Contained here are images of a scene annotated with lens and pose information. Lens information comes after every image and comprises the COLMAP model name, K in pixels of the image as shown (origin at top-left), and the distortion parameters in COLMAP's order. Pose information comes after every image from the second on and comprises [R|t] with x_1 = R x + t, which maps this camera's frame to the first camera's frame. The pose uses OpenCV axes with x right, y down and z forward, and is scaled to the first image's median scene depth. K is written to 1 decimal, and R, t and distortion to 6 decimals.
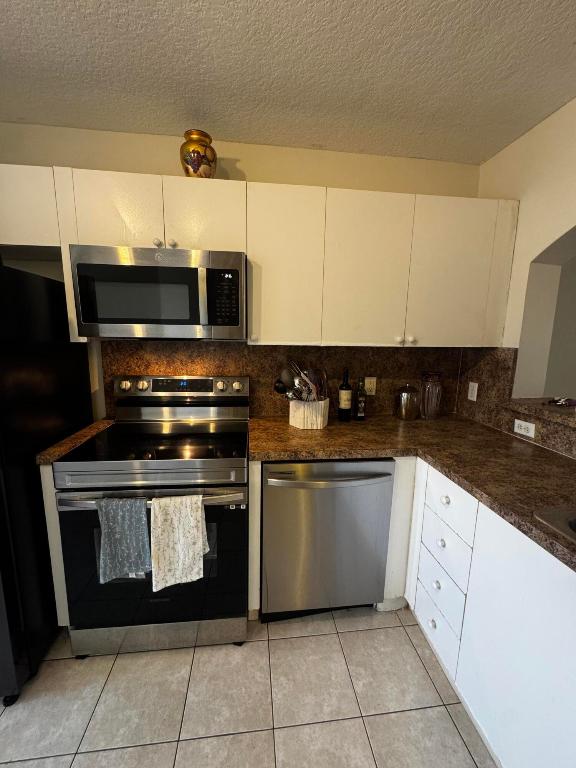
lens RADIAL K [[309.1, 0, 288.2], [0, 309.1, 381.8], [0, 0, 1]] dist [0.001192, -0.000444]
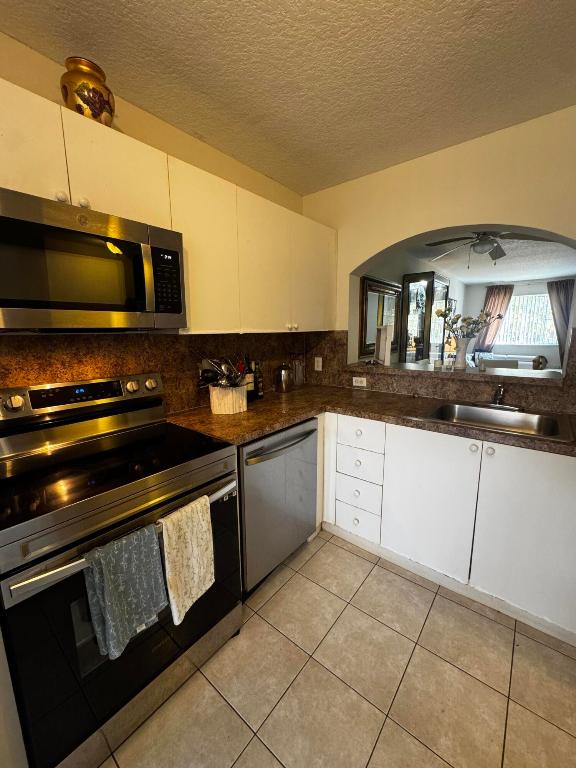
lens RADIAL K [[309.1, 0, 288.8], [0, 309.1, 381.8], [0, 0, 1]] dist [0.001192, -0.000444]
pose [[0.719033, -0.141580, 0.680402, -0.578983], [0.131836, 0.989040, 0.066480, 0.001087], [-0.682357, 0.041900, 0.729817, 0.118795]]
